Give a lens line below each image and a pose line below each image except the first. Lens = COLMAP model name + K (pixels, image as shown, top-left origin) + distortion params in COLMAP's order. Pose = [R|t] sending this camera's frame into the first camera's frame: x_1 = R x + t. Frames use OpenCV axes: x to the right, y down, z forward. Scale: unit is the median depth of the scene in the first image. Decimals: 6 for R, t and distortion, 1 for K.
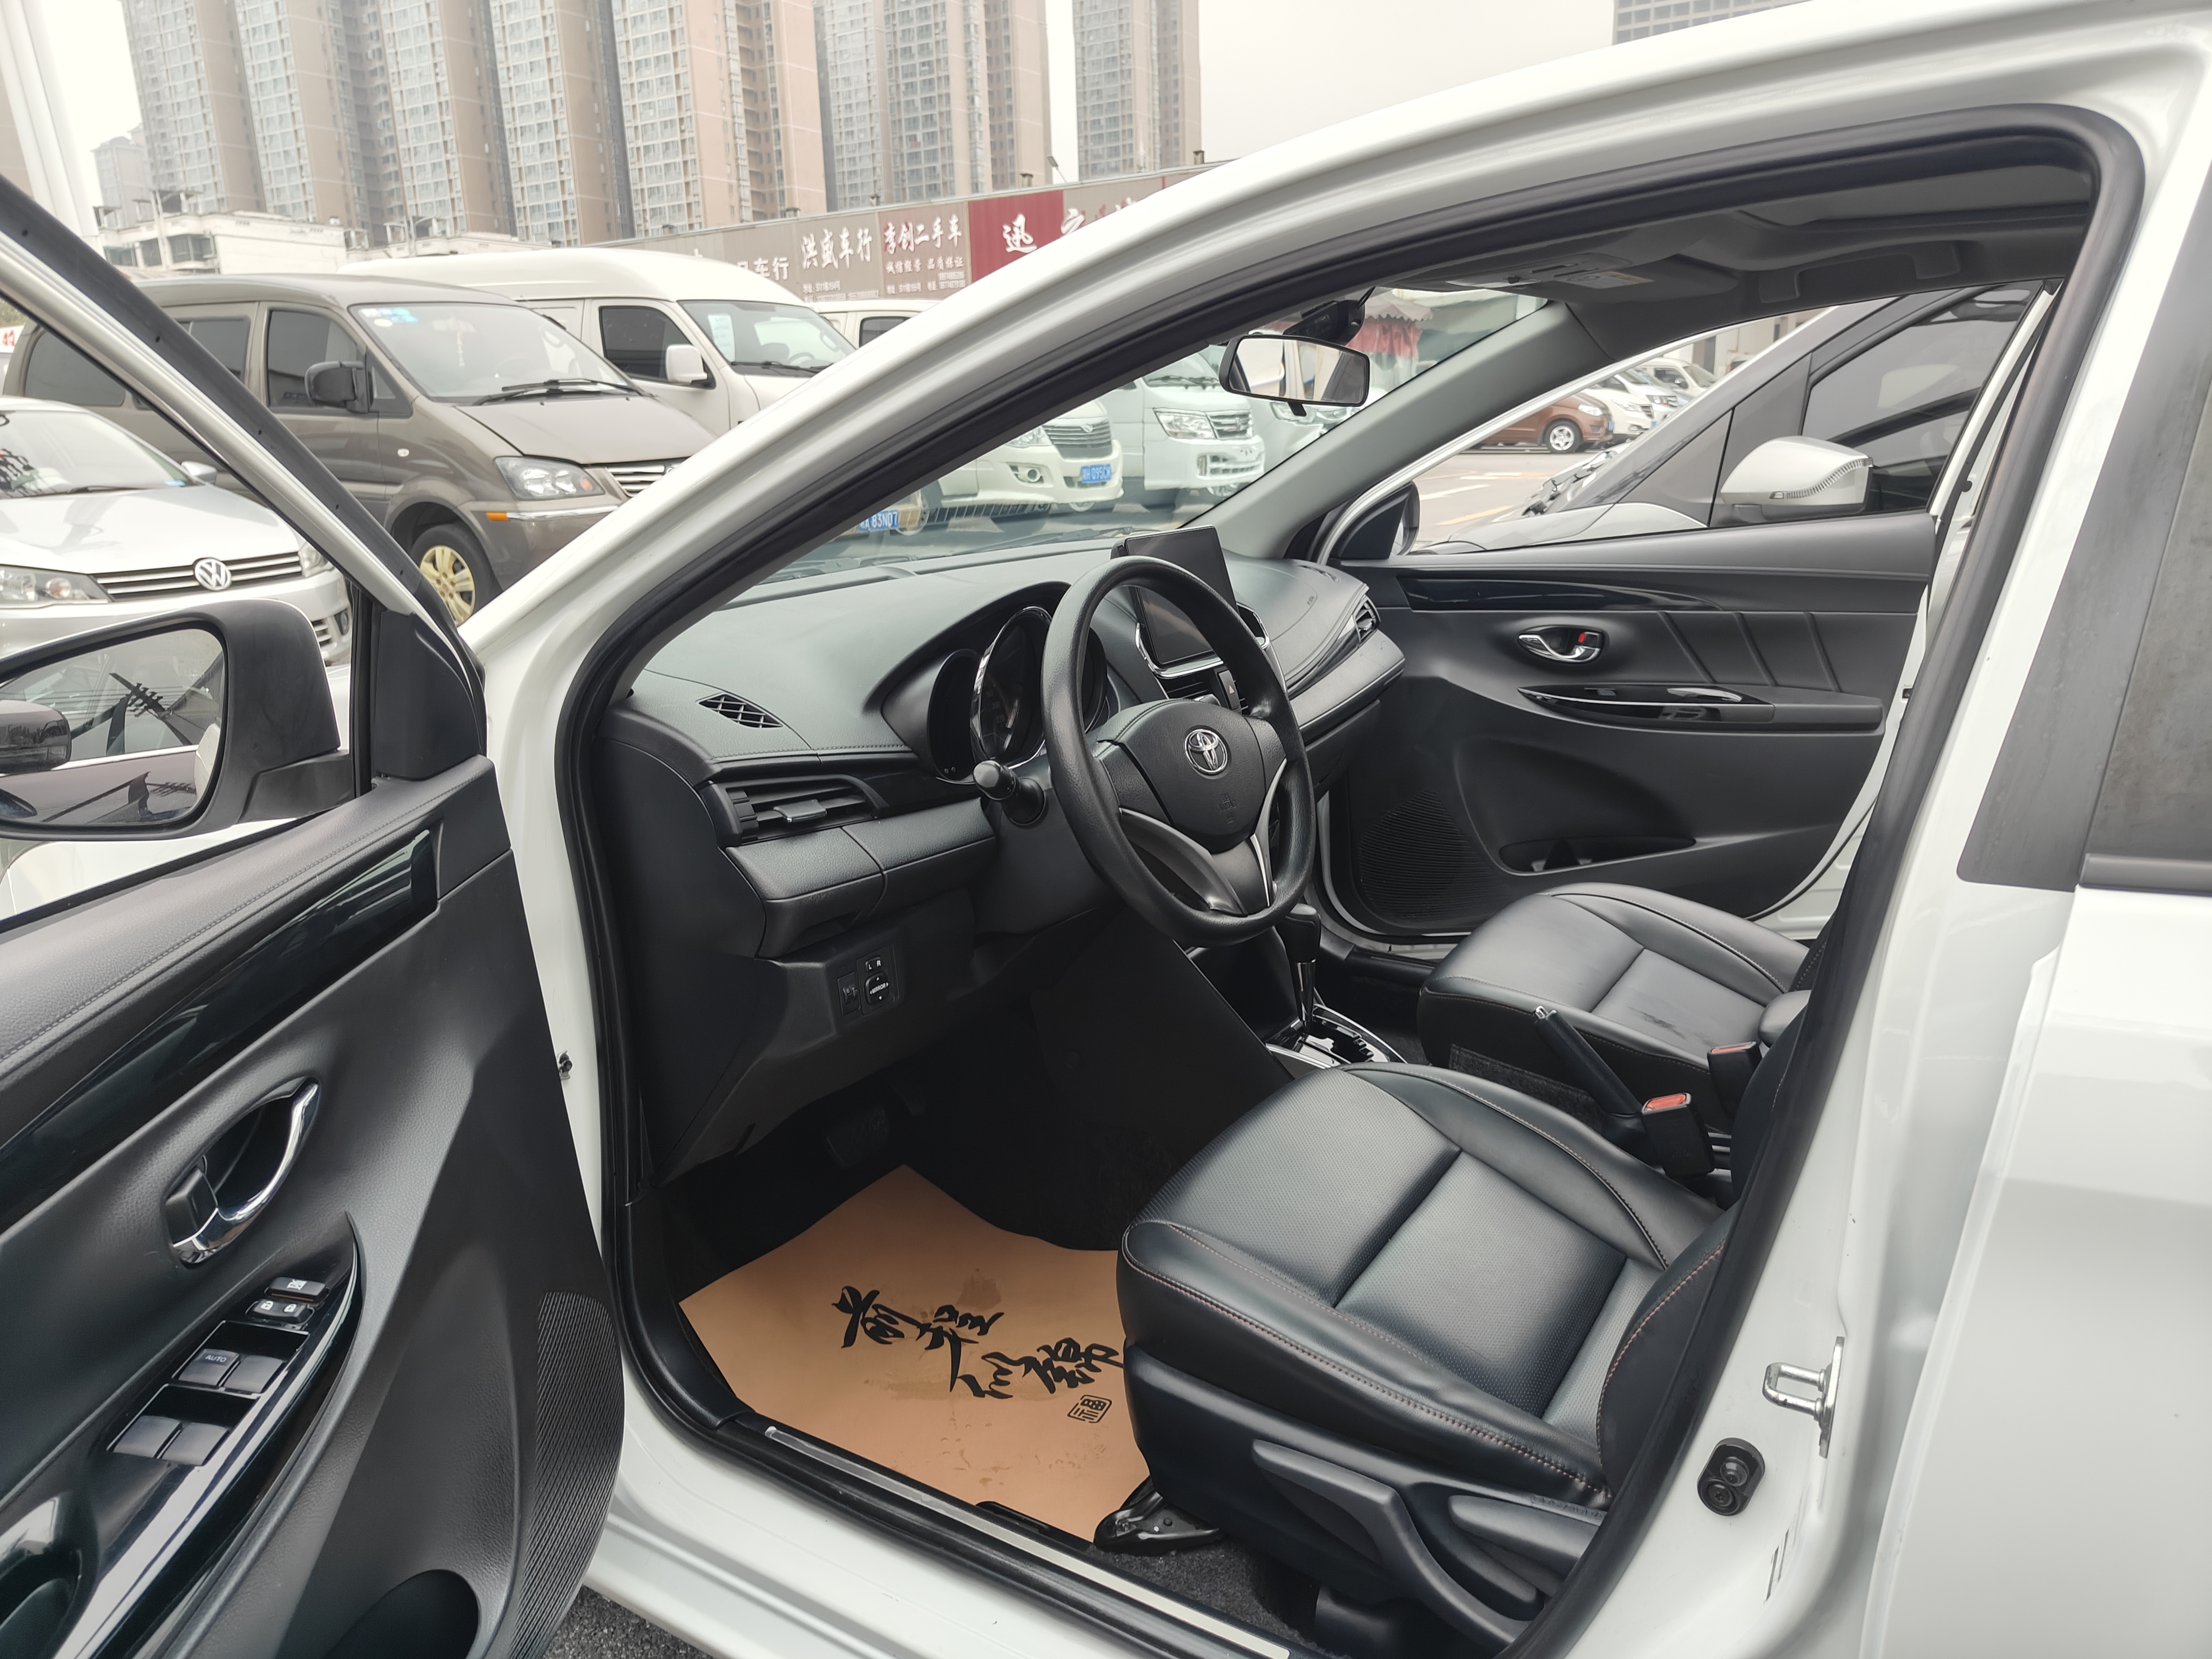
lens RADIAL K [[1532.5, 0, 1108.0], [0, 1532.5, 822.9], [0, 0, 1]] dist [0.013975, 0.000702]
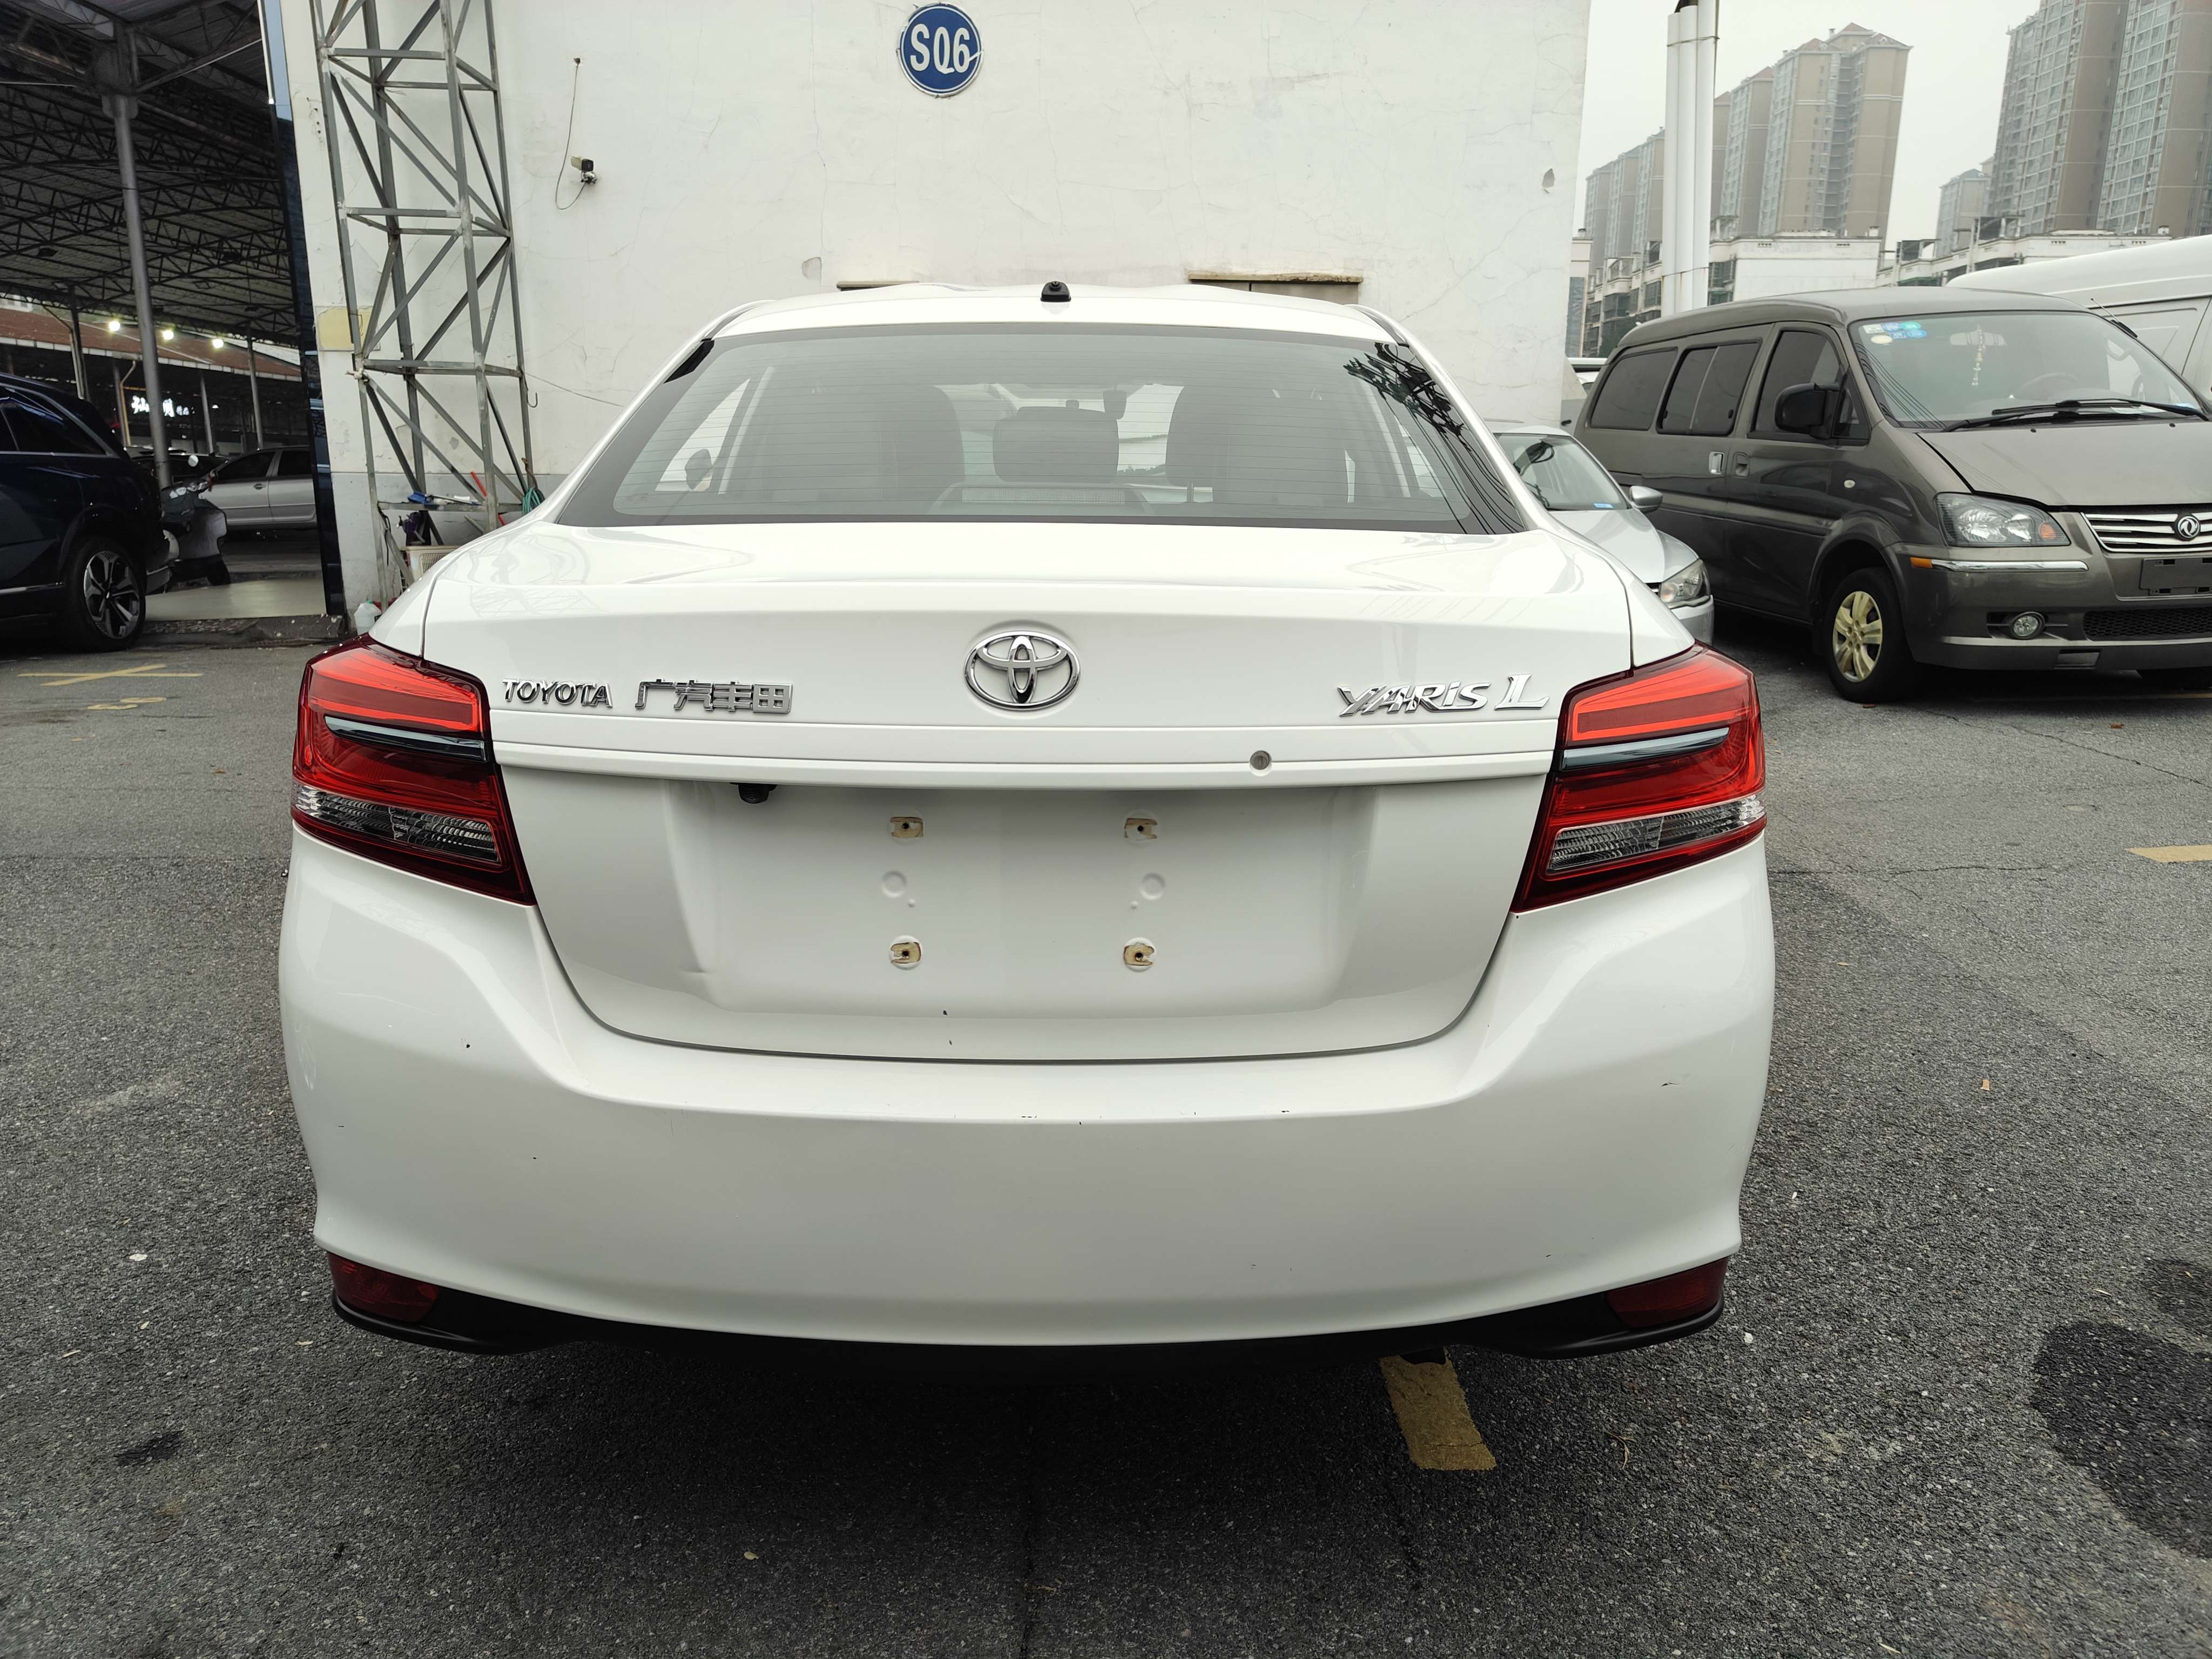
lens RADIAL K [[1532.5, 0, 1093.6], [0, 1532.5, 826.0], [0, 0, 1]] dist [0.013975, 0.000702]
pose [[0.524673, 0.226682, -0.820569, 0.083575], [-0.236666, 0.964739, 0.115184, -0.045112], [0.817745, 0.133767, 0.559821, 0.157624]]
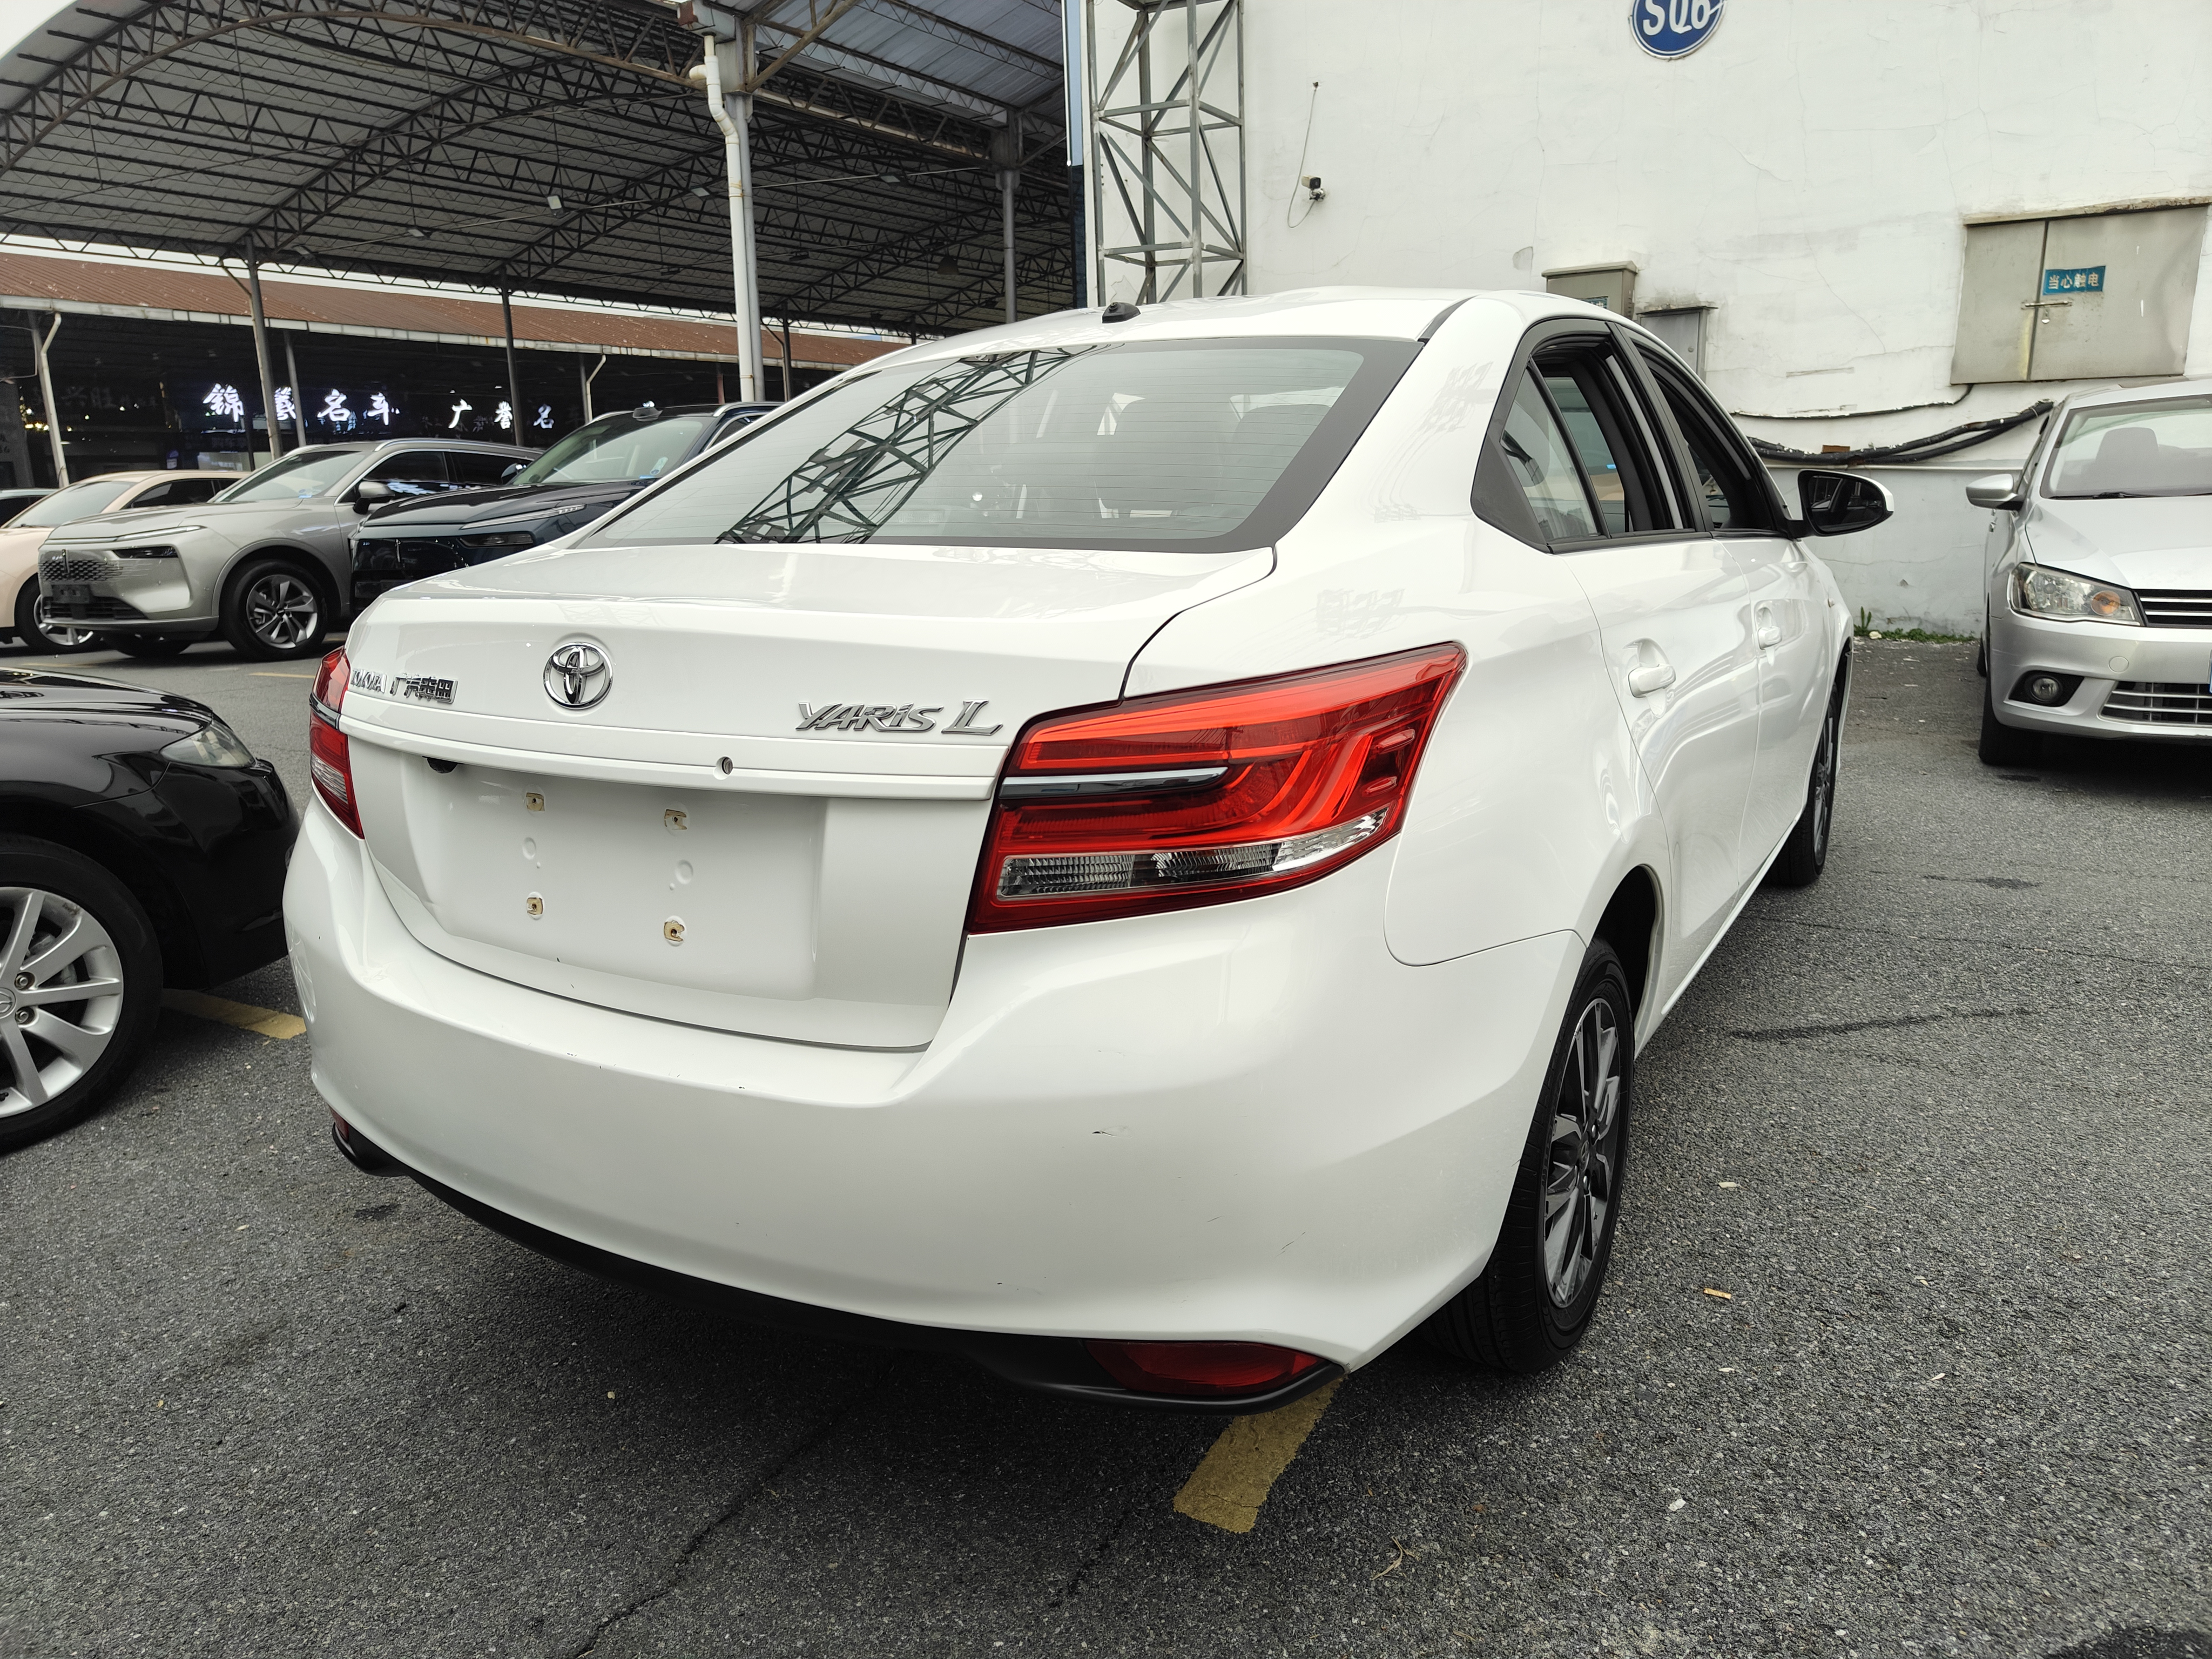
lens RADIAL K [[1532.5, 0, 1119.4], [0, 1532.5, 834.8], [0, 0, 1]] dist [0.013975, 0.000702]
pose [[0.015715, 0.261505, -0.965074, 0.131515], [-0.225822, 0.941183, 0.251354, -0.083655], [0.974042, 0.213985, 0.073844, 0.291081]]
